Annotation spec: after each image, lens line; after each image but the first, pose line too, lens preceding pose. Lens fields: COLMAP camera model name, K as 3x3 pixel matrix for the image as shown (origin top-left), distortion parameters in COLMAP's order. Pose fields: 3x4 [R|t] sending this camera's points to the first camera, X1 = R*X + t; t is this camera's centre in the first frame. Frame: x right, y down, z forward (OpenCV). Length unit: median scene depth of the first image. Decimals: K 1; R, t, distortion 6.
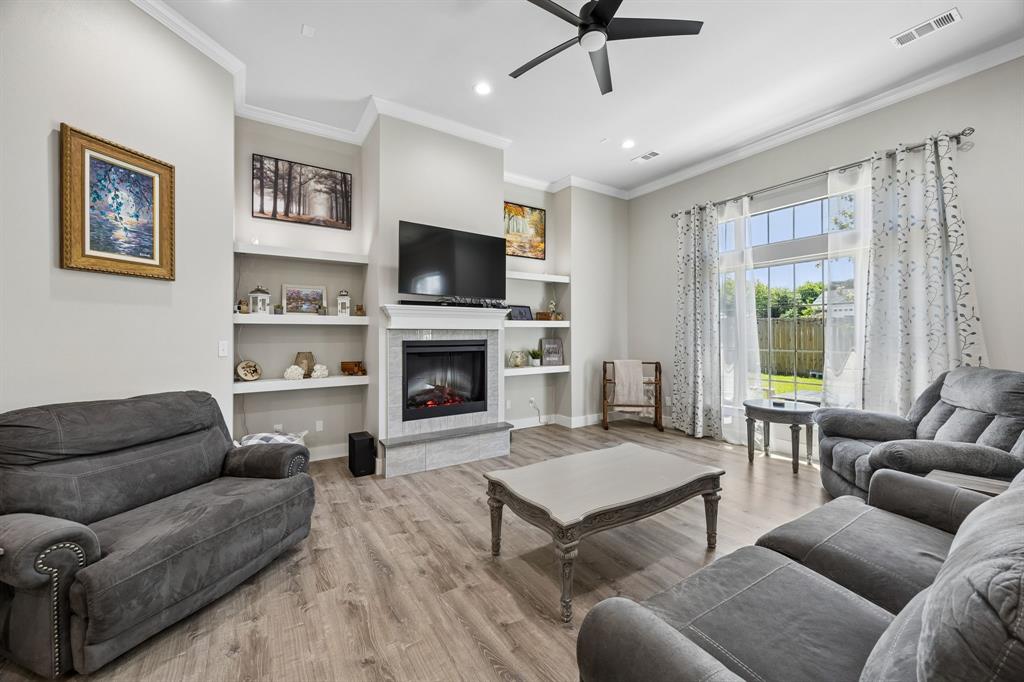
lens RADIAL K [[398.1, 0, 506.7], [0, 398.1, 332.7], [0, 0, 1]] dist [-0.000275, -0.000187]
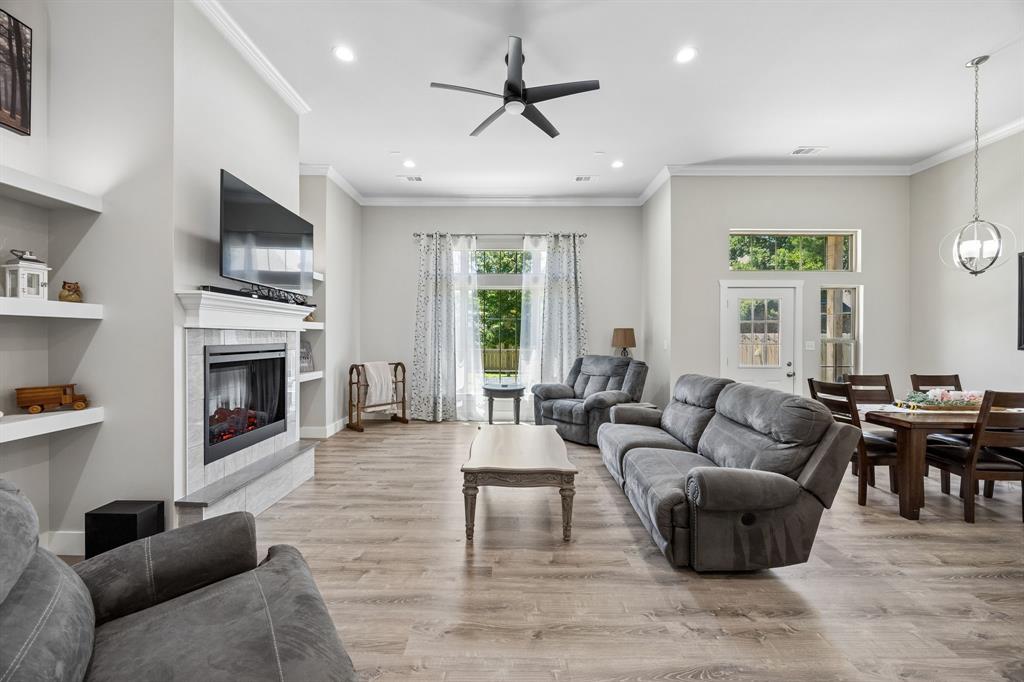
lens RADIAL K [[398.1, 0, 509.0], [0, 398.1, 341.8], [0, 0, 1]] dist [-0.000275, -0.000187]
pose [[0.533385, -0.004122, 0.845863, -0.536224], [-0.009344, 0.999898, 0.010766, 0.001289], [-0.845821, -0.013646, 0.533292, 0.198695]]
